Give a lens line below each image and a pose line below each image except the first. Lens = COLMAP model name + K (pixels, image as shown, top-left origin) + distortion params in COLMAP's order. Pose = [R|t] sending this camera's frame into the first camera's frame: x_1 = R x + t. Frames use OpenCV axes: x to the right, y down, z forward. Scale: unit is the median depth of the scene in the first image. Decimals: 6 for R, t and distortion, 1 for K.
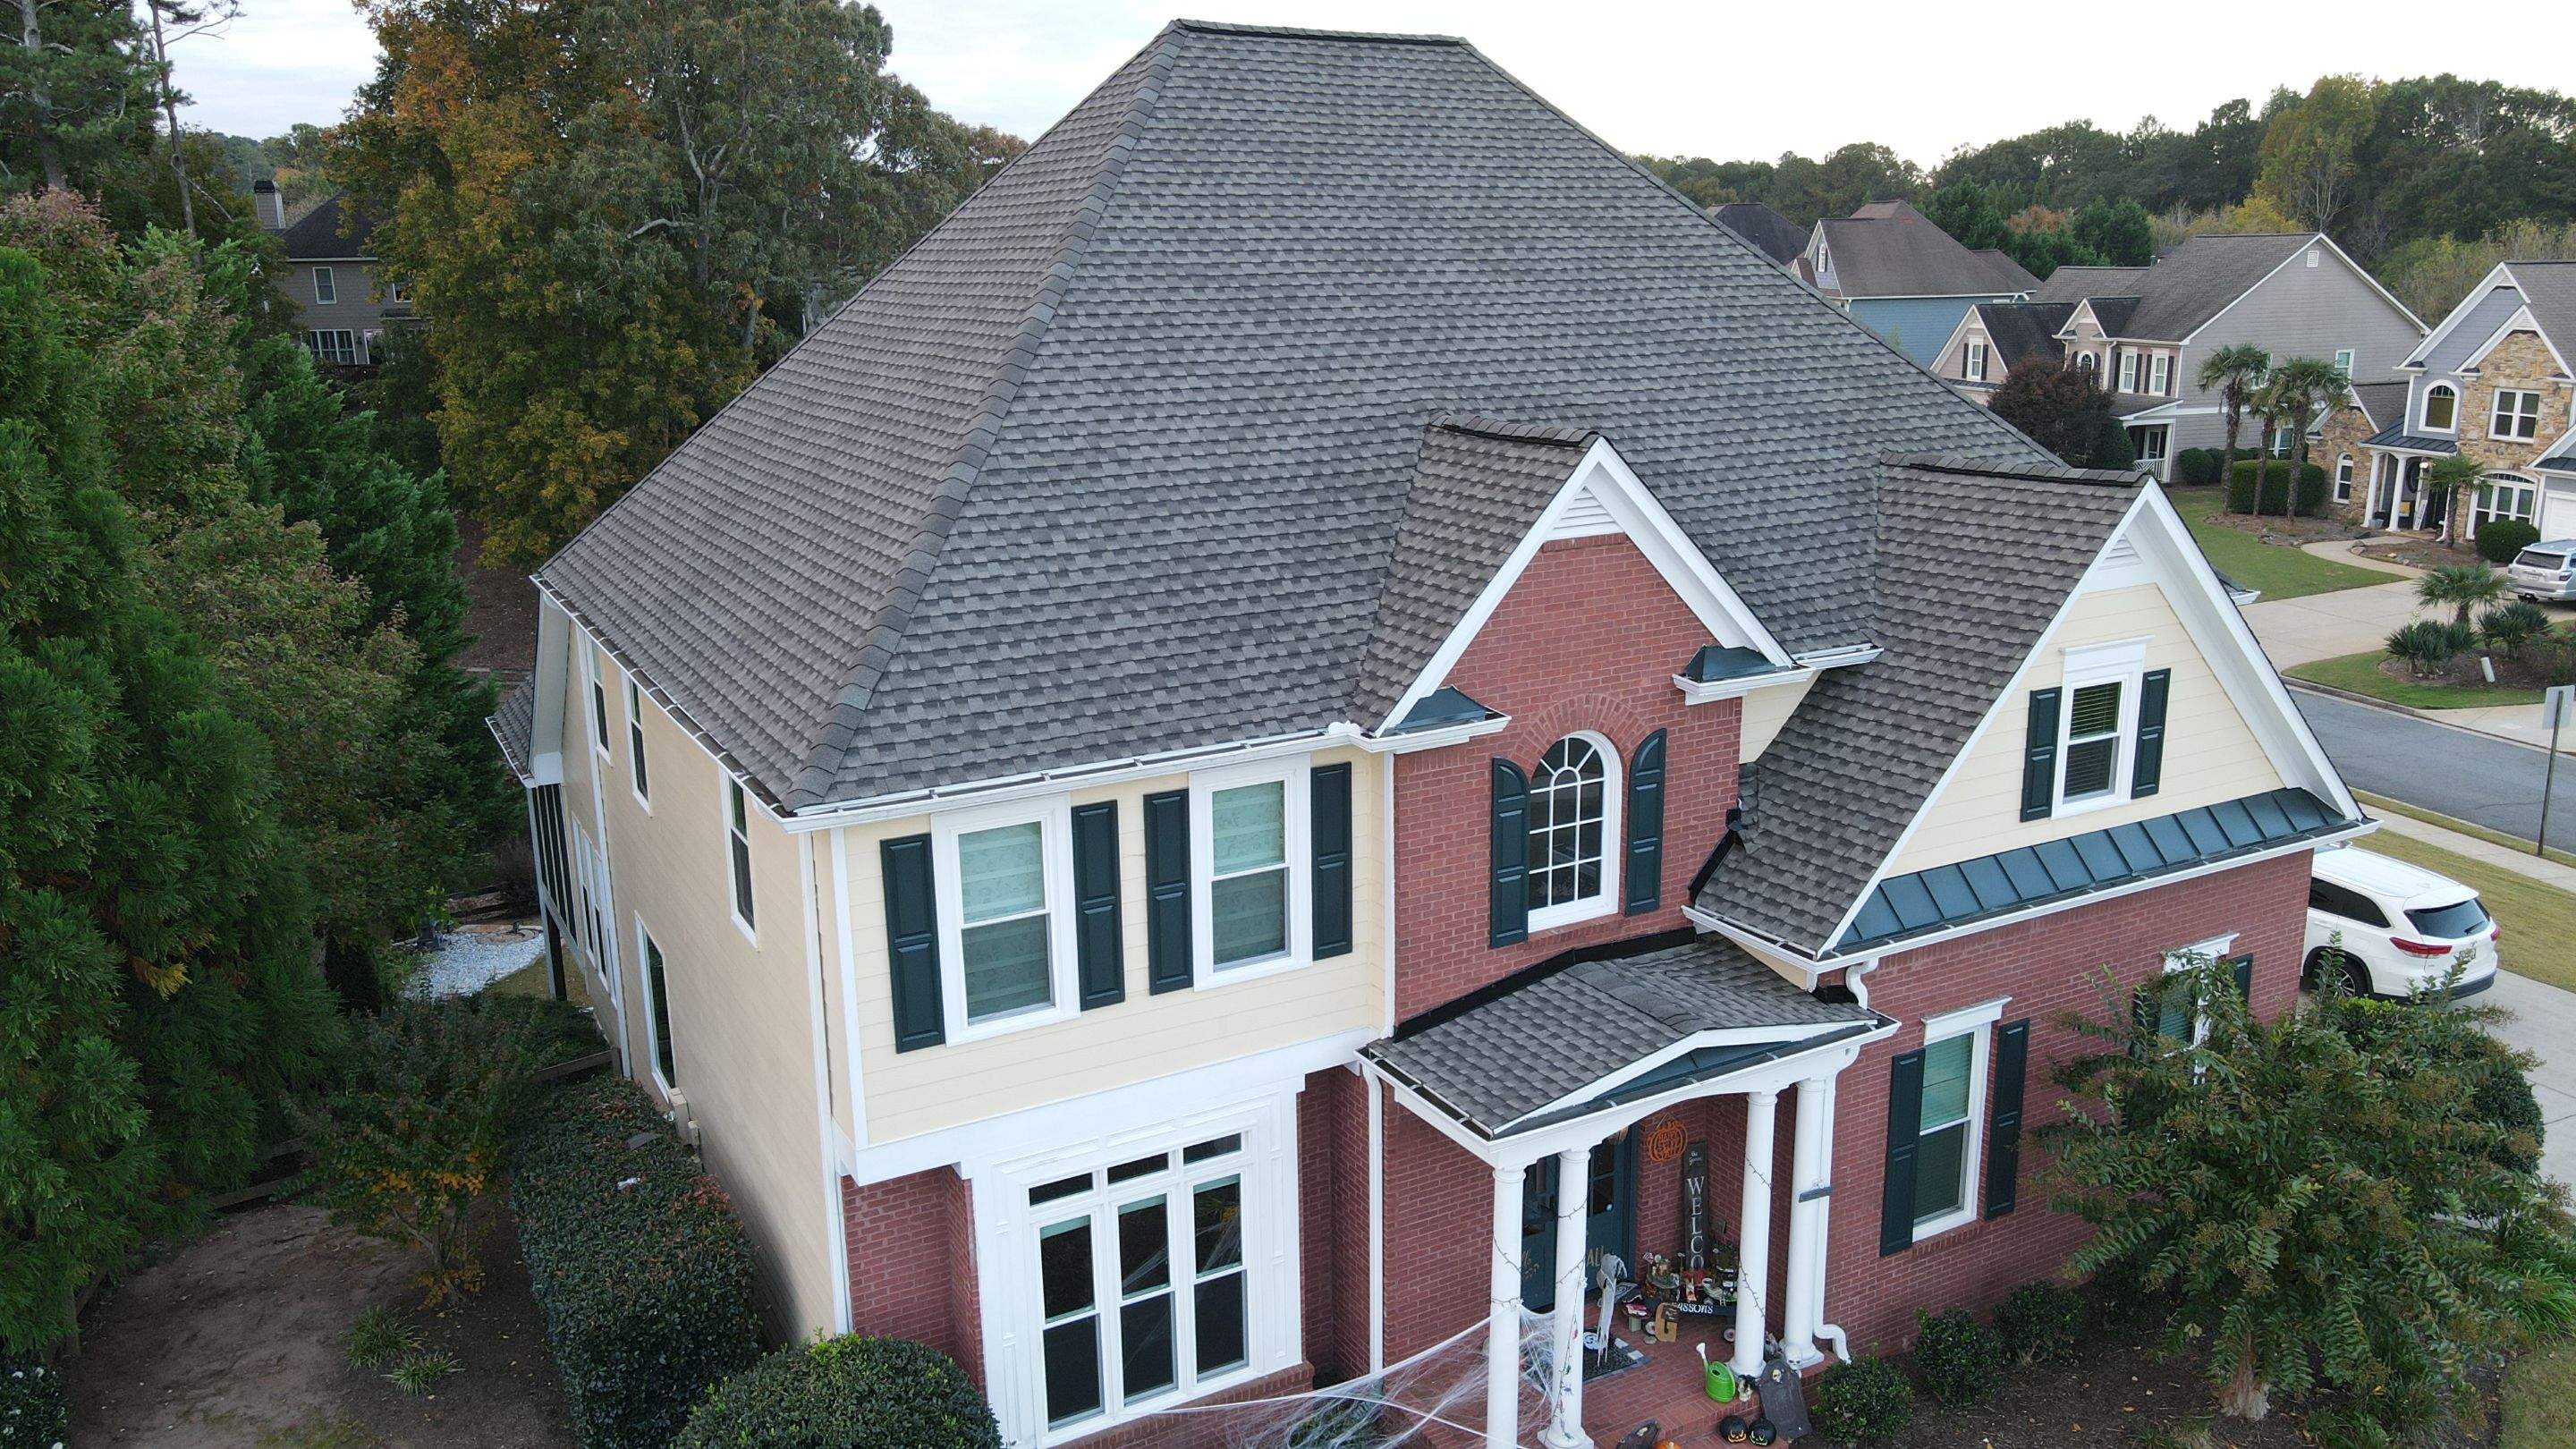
lens RADIAL K [[1892.1, 0, 1288.0], [0, 1892.1, 724.5], [0, 0, 1]] dist [0.000360, -0.000462]
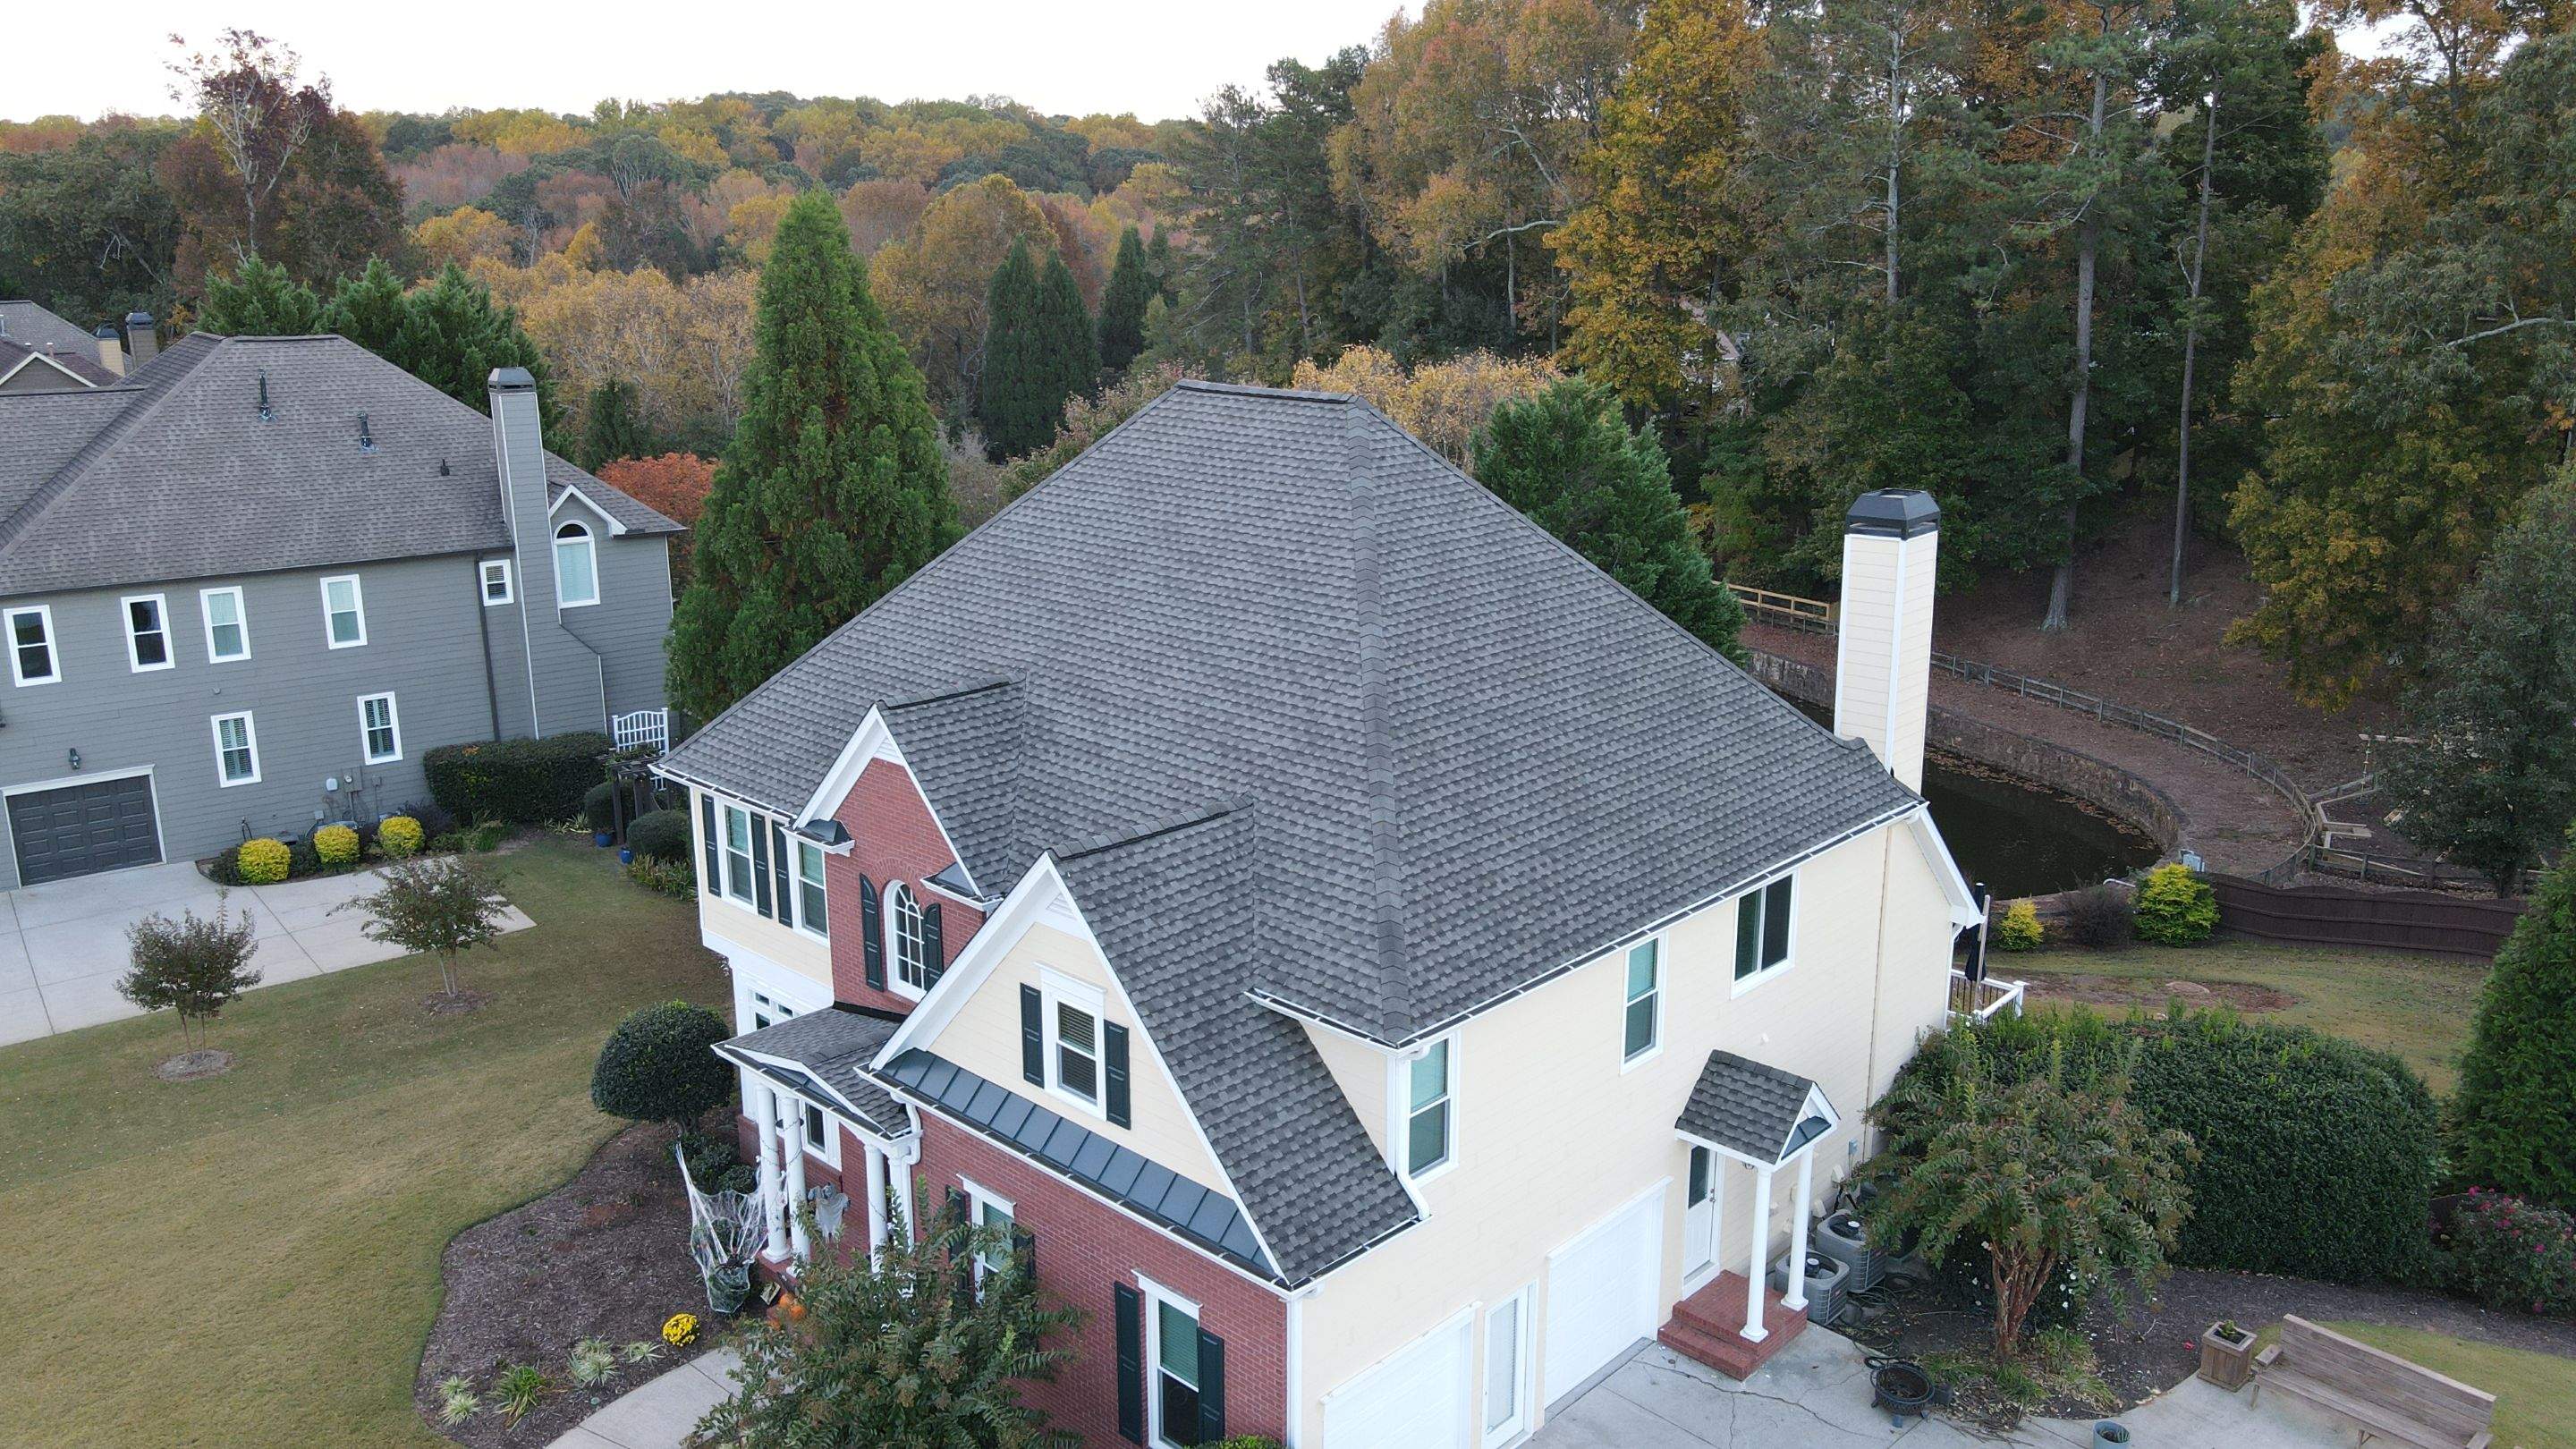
lens RADIAL K [[1892.1, 0, 1288.0], [0, 1892.1, 724.5], [0, 0, 1]] dist [0.000360, -0.000462]
pose [[0.294433, 0.254945, -0.921039, 1.537372], [-0.227935, 0.954681, 0.191392, -0.458156], [0.928092, 0.153585, 0.339201, 0.677744]]
